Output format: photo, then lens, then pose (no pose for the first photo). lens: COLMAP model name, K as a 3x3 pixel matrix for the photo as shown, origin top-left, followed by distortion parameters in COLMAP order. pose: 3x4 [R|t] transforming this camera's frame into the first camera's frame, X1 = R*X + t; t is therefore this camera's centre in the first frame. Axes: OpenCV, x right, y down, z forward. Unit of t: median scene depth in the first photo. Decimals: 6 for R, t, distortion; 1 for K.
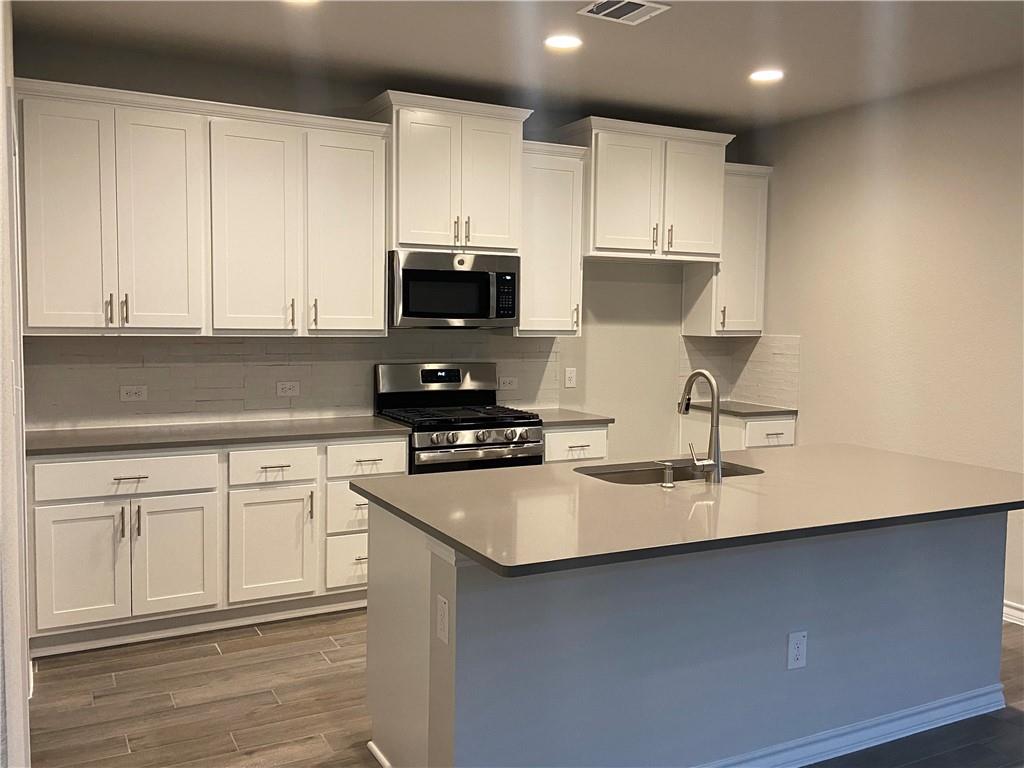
lens RADIAL K [[903.7, 0, 509.4], [0, 903.7, 372.8], [0, 0, 1]] dist [0.128363, -0.165618]
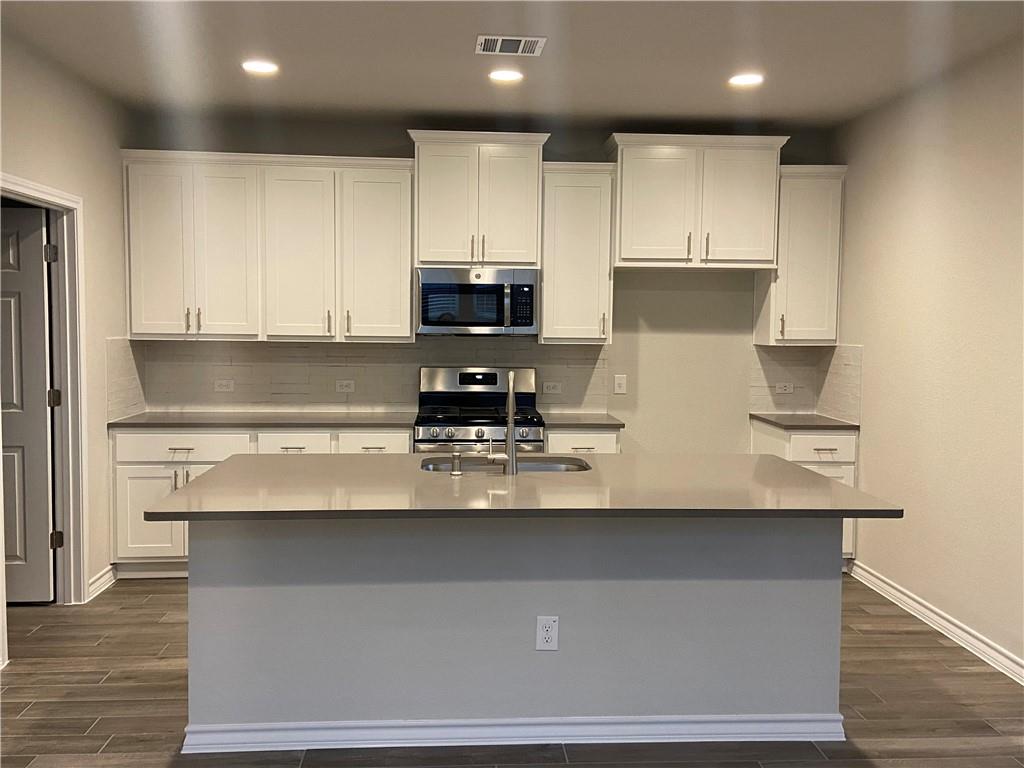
lens RADIAL K [[903.7, 0, 509.4], [0, 903.7, 372.8], [0, 0, 1]] dist [0.128363, -0.165618]
pose [[0.910768, 0.018413, -0.412509, 0.429372], [-0.024738, 0.999644, -0.009997, 0.006474], [0.412178, 0.019310, 0.910899, 0.005171]]
